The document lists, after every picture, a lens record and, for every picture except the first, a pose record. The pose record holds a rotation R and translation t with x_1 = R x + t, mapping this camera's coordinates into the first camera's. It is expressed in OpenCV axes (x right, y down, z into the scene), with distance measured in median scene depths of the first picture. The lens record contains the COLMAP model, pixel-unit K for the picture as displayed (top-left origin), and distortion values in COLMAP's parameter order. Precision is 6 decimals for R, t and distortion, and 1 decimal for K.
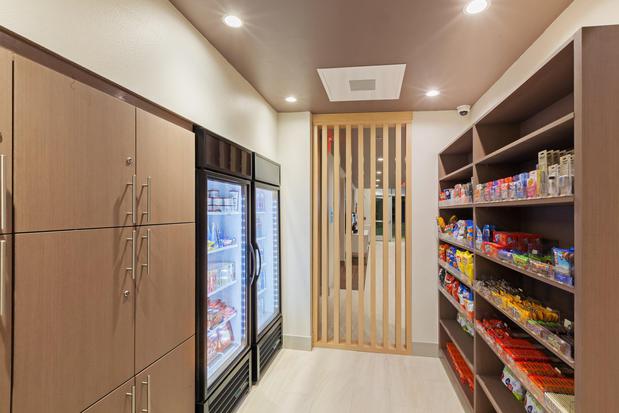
lens RADIAL K [[276.9, 0, 315.3], [0, 276.9, 207.8], [0, 0, 1]] dist [-0.003705, -0.000066]
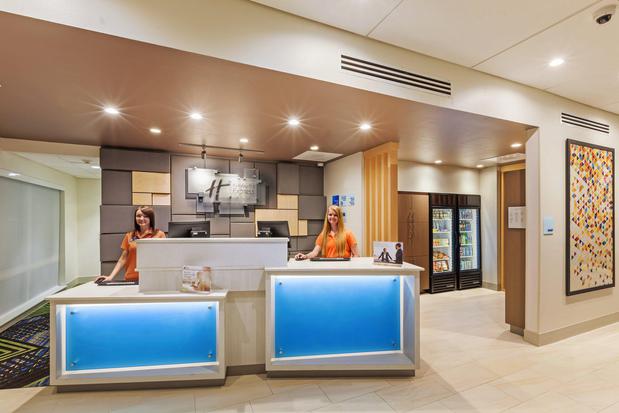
lens RADIAL K [[276.9, 0, 285.9], [0, 276.9, 217.0], [0, 0, 1]] dist [-0.003705, -0.000066]
pose [[0.511740, -0.001637, -0.859139, 1.145082], [0.012863, 0.999901, 0.005757, -0.037847], [0.859044, -0.013997, 0.511710, -1.618286]]
